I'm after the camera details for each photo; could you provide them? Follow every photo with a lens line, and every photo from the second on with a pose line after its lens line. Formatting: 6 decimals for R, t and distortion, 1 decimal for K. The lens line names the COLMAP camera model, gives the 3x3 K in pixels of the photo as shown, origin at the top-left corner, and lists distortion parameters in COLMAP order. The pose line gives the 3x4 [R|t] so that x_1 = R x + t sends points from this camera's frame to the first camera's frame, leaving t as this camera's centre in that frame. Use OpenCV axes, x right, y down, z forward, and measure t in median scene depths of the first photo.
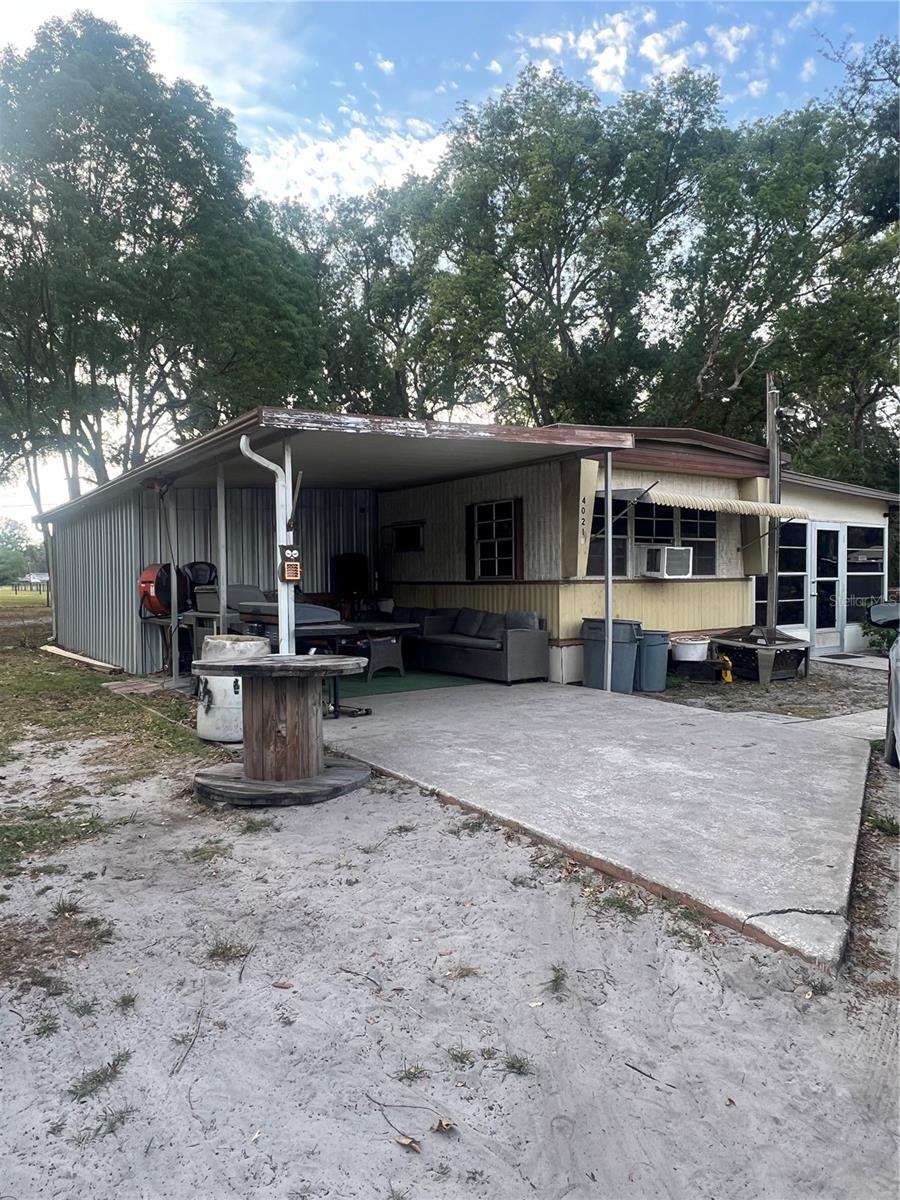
lens RADIAL K [[794.9, 0, 448.3], [0, 794.9, 602.1], [0, 0, 1]] dist [-0.003592, -0.000251]
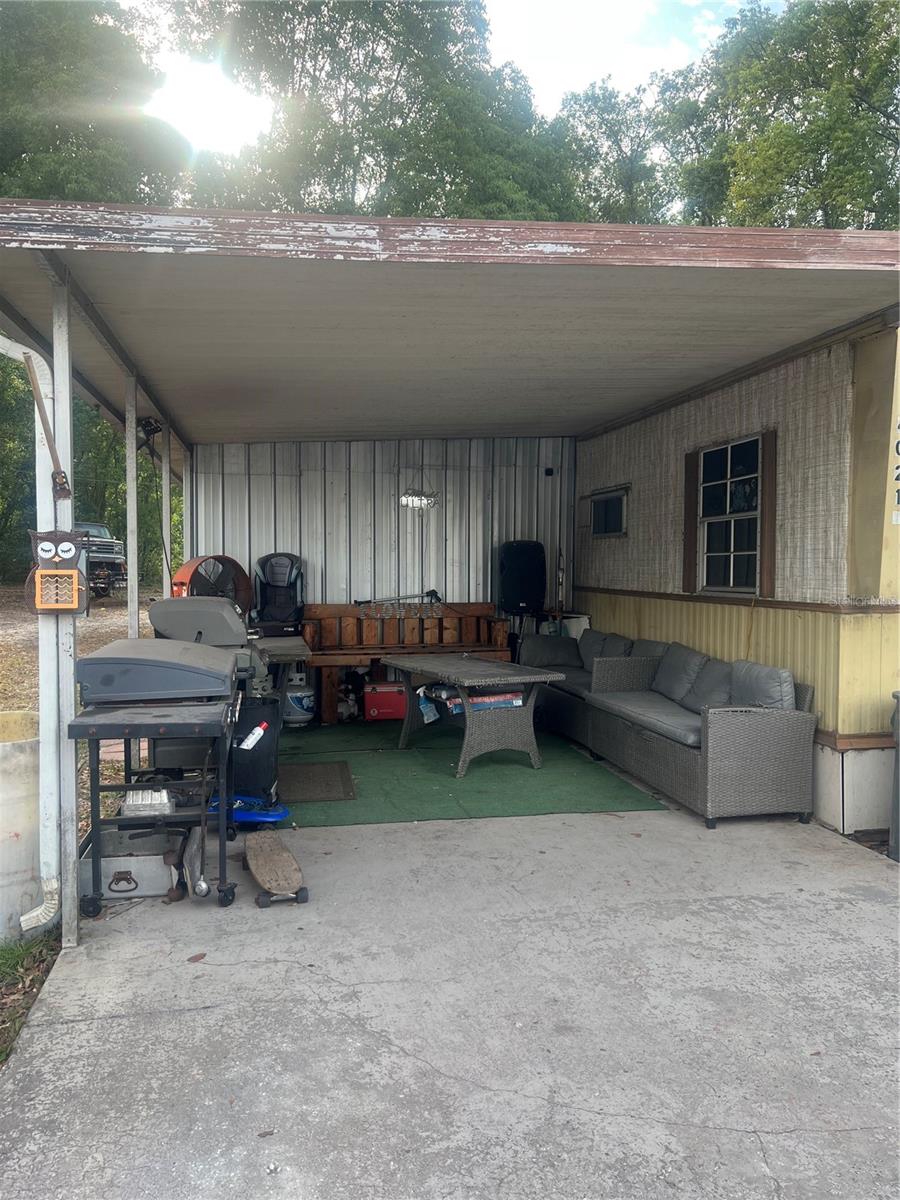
lens RADIAL K [[888.8, 0, 450.4], [0, 888.8, 596.1], [0, 0, 1]] dist [0.047866, -0.059874]
pose [[0.915309, 0.029309, -0.401686, 0.133090], [-0.026212, 0.999569, 0.013203, -0.031510], [0.401900, -0.001556, 0.915682, 0.419246]]
